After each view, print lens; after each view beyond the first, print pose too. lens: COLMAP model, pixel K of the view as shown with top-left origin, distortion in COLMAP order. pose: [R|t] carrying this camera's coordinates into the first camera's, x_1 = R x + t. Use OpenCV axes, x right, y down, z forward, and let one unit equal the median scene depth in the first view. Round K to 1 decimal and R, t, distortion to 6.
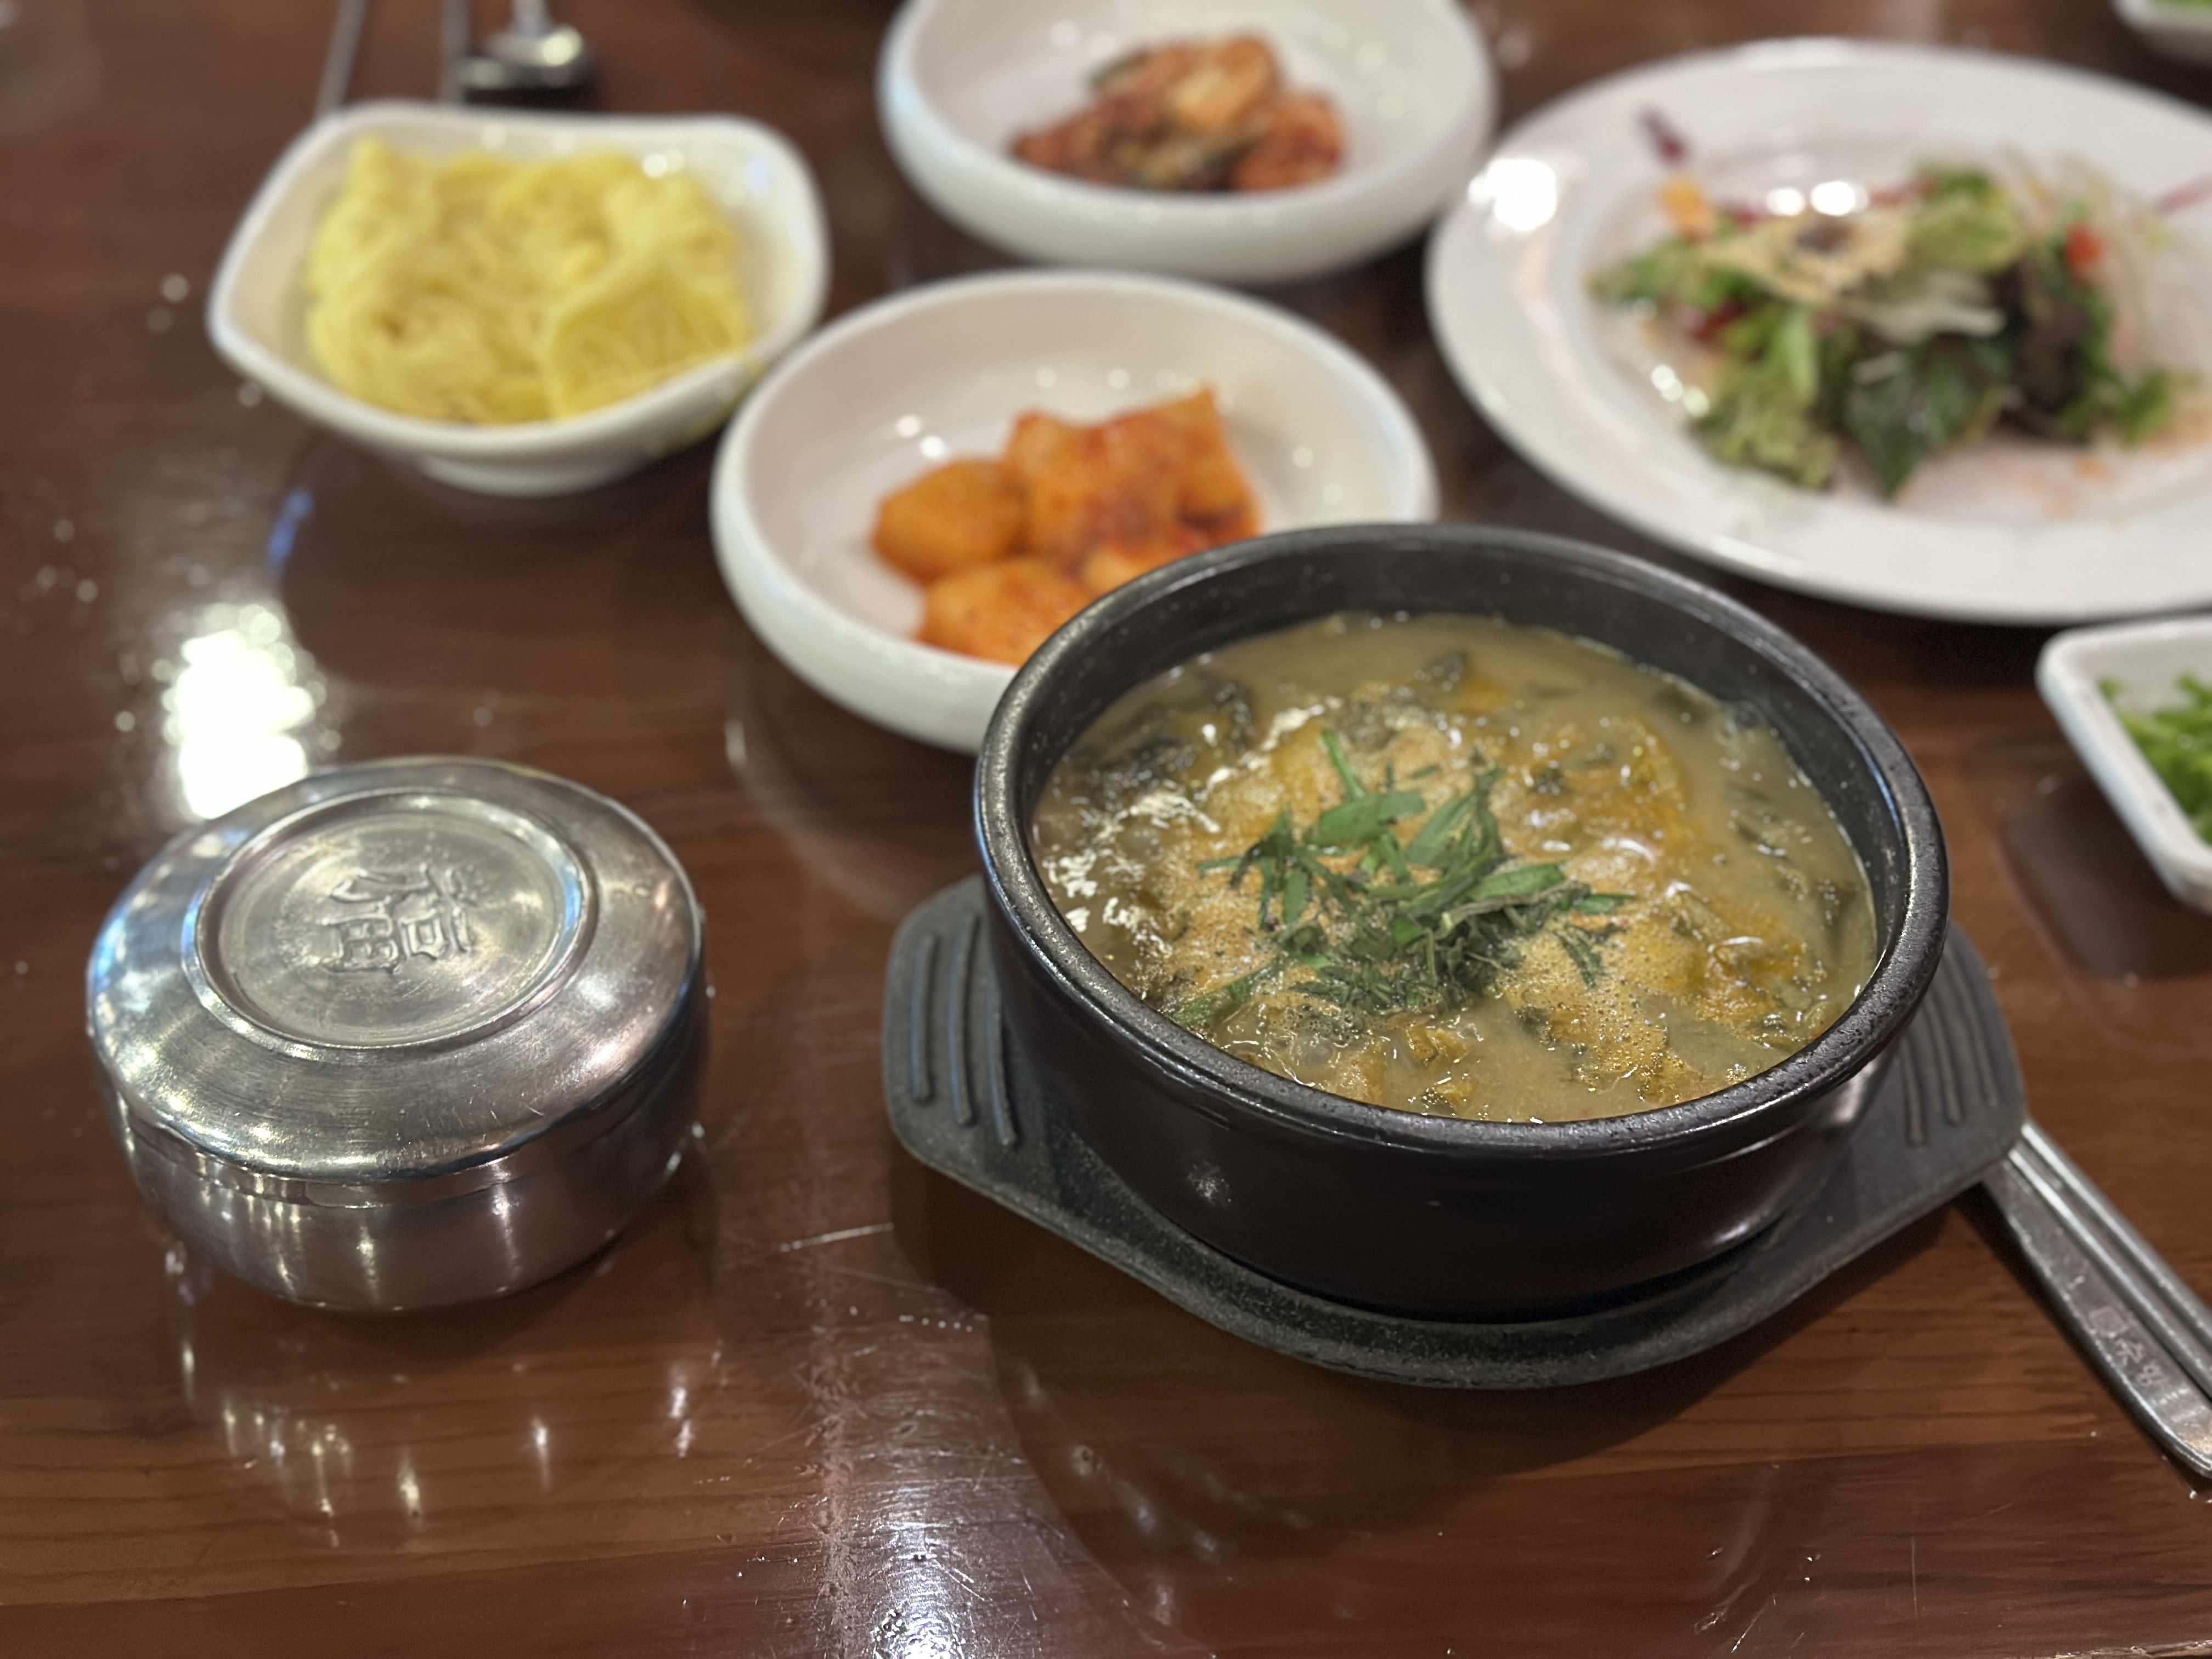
lens RADIAL K [[3325.2, 0, 1106.0], [0, 3325.2, 829.5], [0, 0, 1]] dist [0.014917, 0.028799]
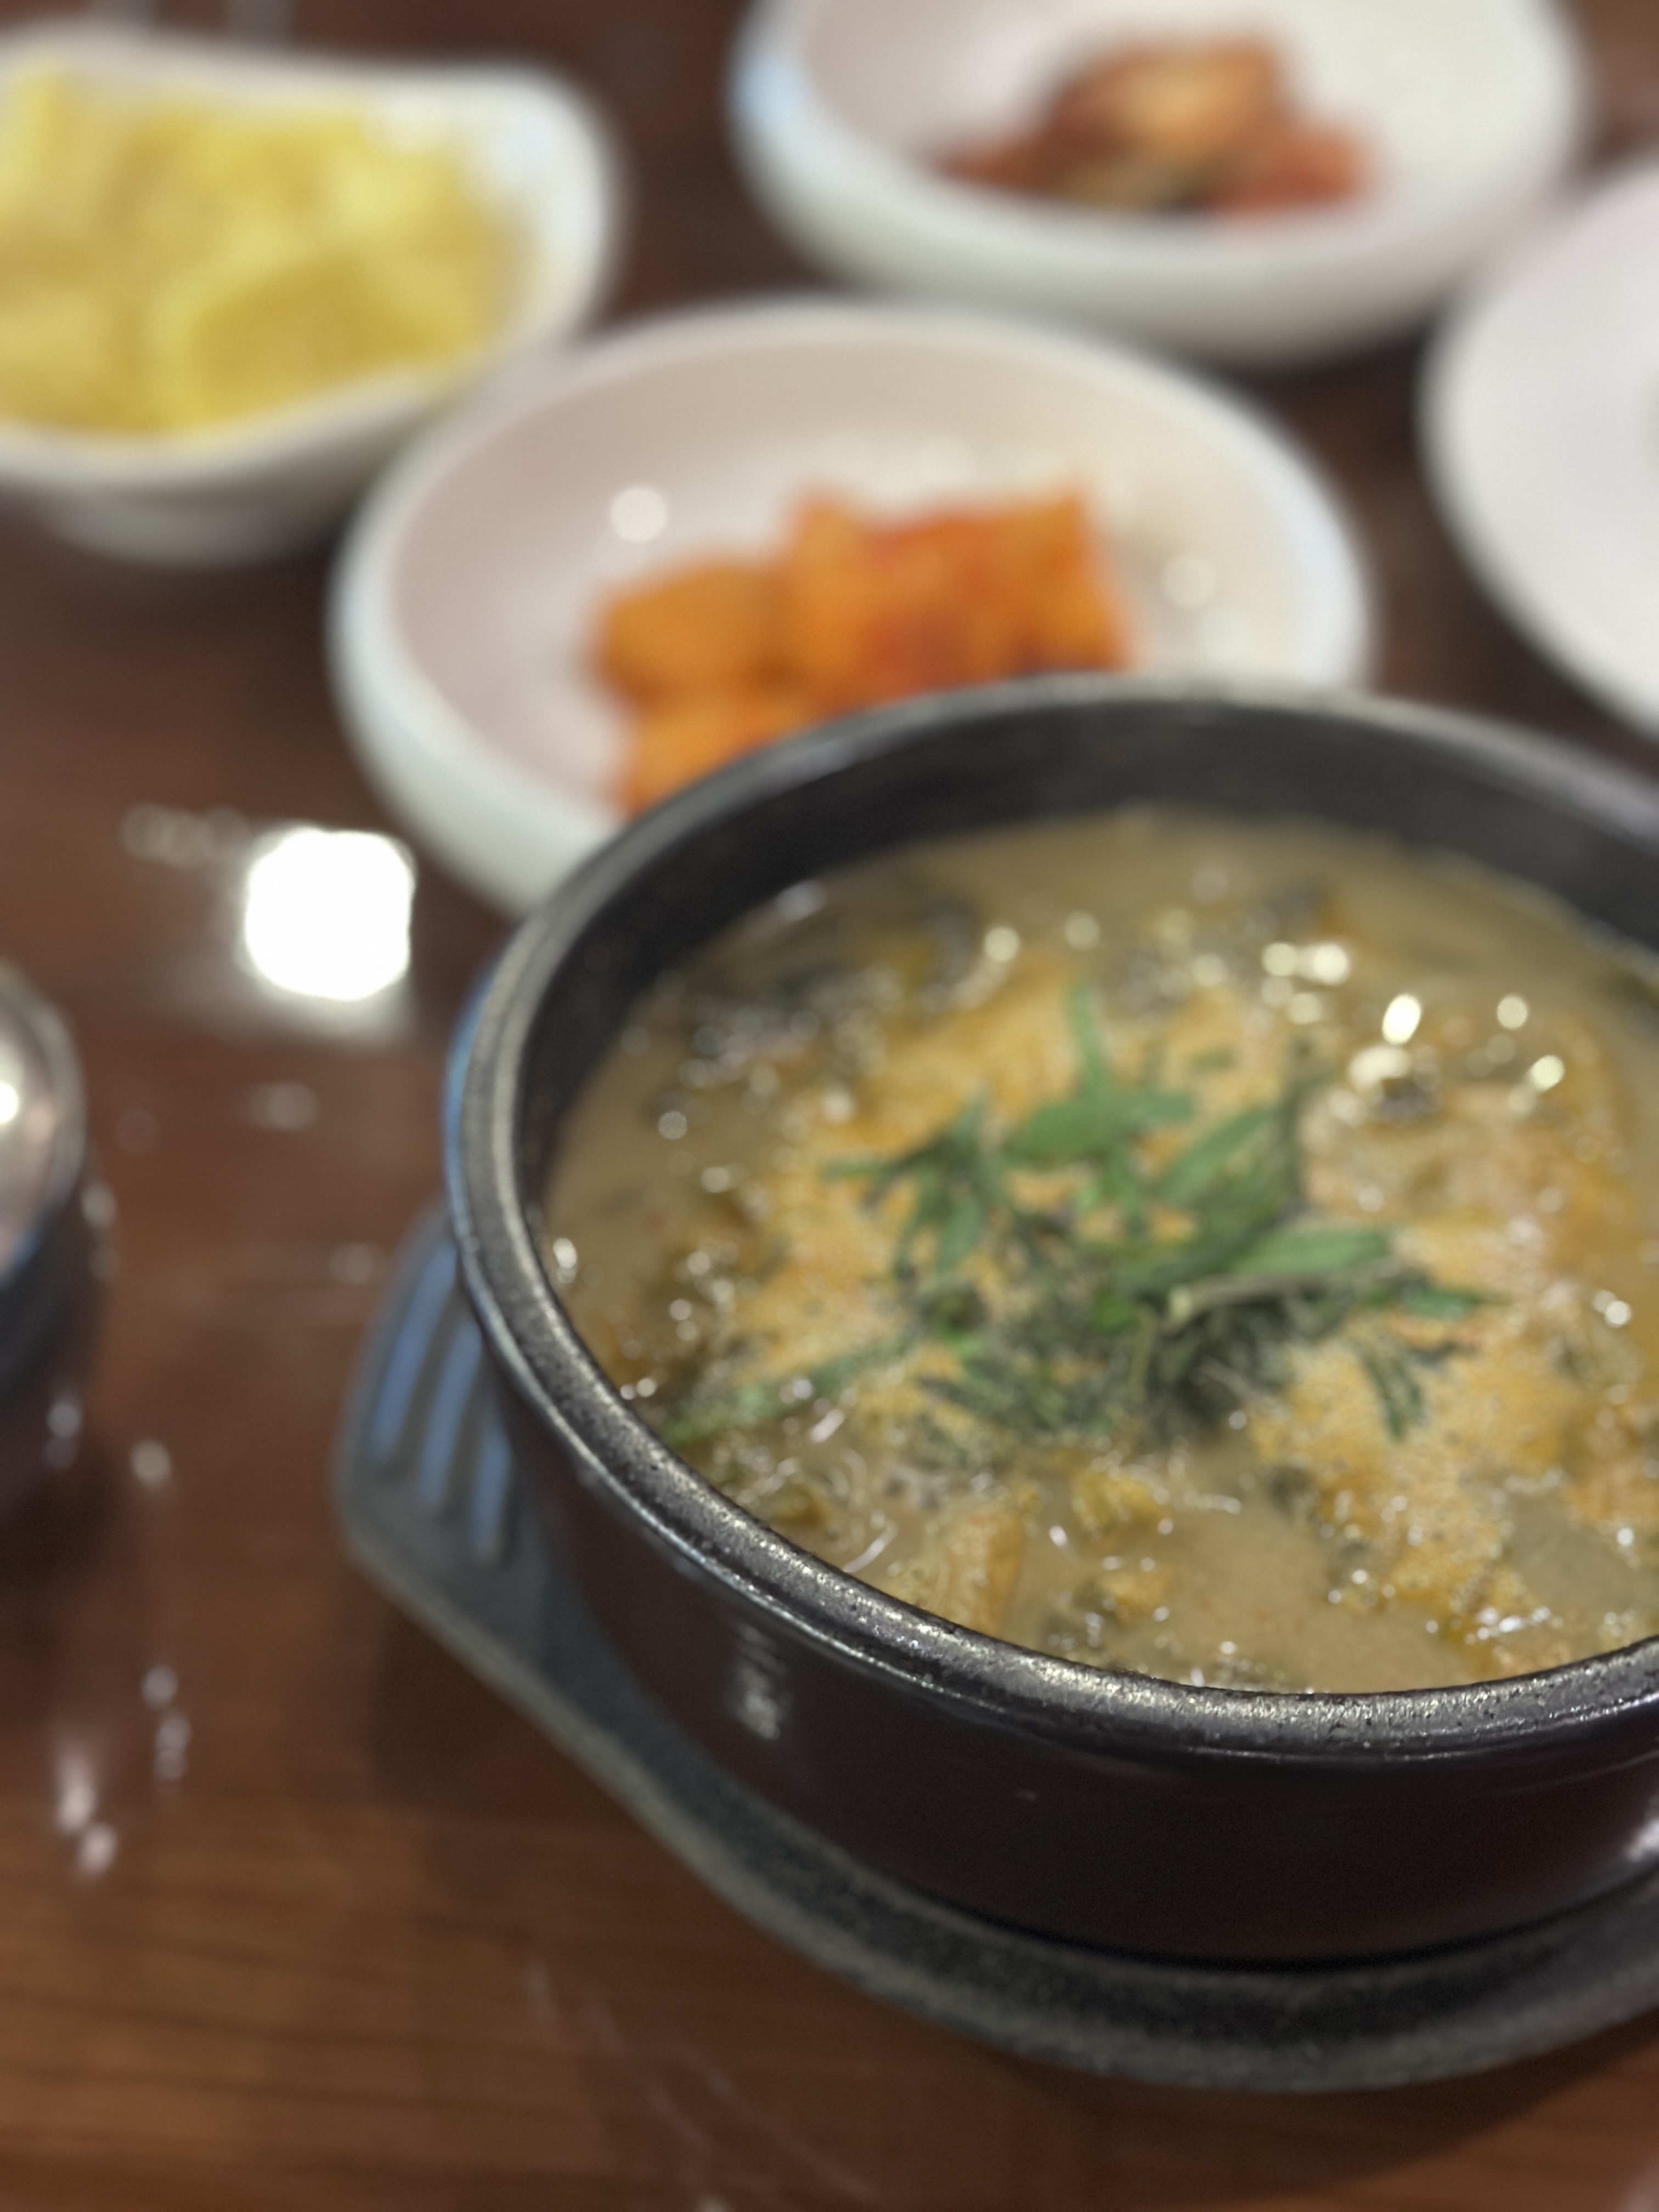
lens RADIAL K [[3325.2, 0, 829.5], [0, 3325.2, 1106.0], [0, 0, 1]] dist [0.014917, 0.028799]
pose [[0.982429, 0.111531, -0.149648, 0.125176], [-0.108429, 0.993688, 0.028757, -0.019873], [0.151911, -0.012025, 0.988321, 0.369978]]
